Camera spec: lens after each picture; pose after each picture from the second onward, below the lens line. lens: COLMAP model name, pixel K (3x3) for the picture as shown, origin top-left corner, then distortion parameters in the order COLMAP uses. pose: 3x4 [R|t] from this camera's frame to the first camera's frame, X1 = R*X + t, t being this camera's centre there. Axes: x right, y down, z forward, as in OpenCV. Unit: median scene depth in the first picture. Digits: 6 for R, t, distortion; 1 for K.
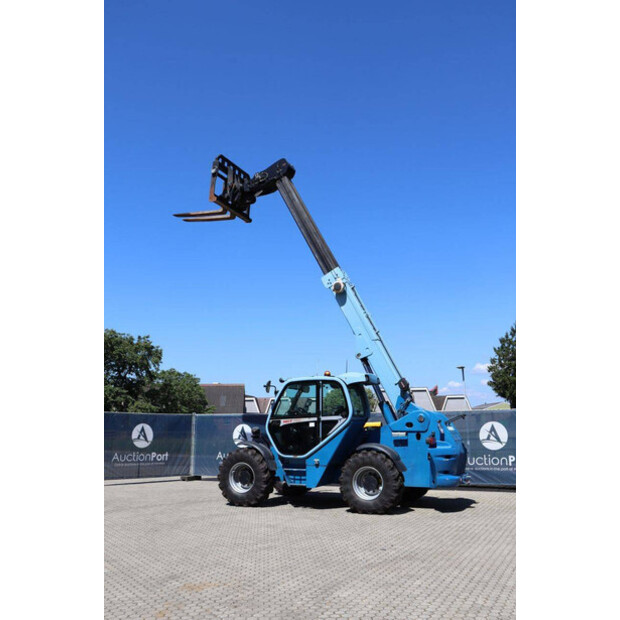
lens RADIAL K [[581.8, 0, 323.4], [0, 581.8, 318.9], [0, 0, 1]] dist [-0.077010, 0.000000]
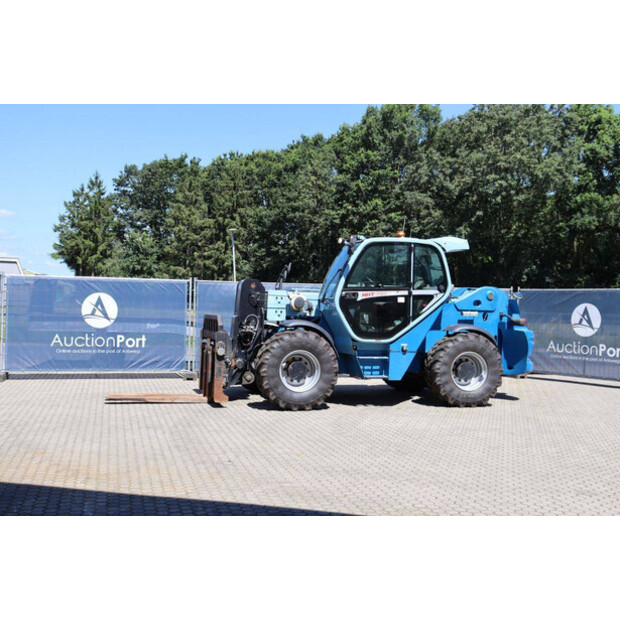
lens RADIAL K [[710.1, 0, 305.0], [0, 710.1, 306.0], [0, 0, 1]] dist [-0.000721, 0.000000]
pose [[0.774893, 0.019073, 0.631805, -0.582585], [-0.139635, 0.980016, 0.141674, 0.060710], [-0.616477, -0.198004, 0.762070, 0.291961]]
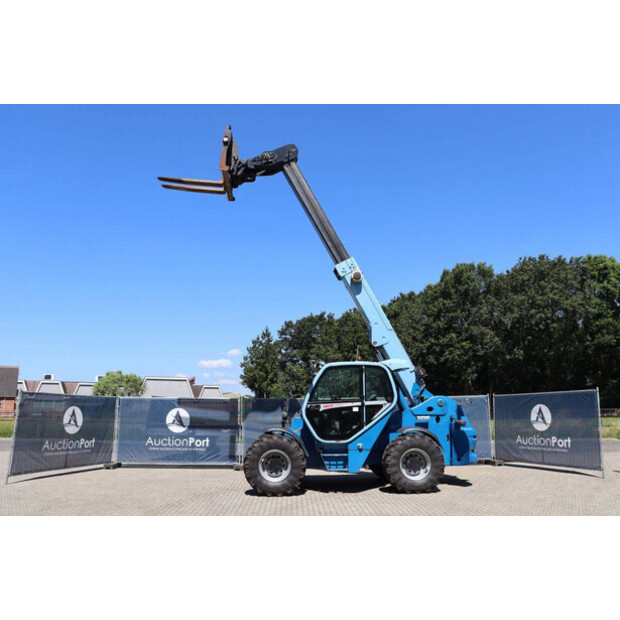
lens RADIAL K [[490.0, 0, 312.0], [0, 490.0, 313.2], [0, 0, 1]] dist [-0.152840, 0.073667]
pose [[0.893500, 0.088004, 0.440355, -0.382305], [-0.080432, 0.996114, -0.035872, 0.043973], [-0.441801, -0.003367, 0.897107, 0.231783]]
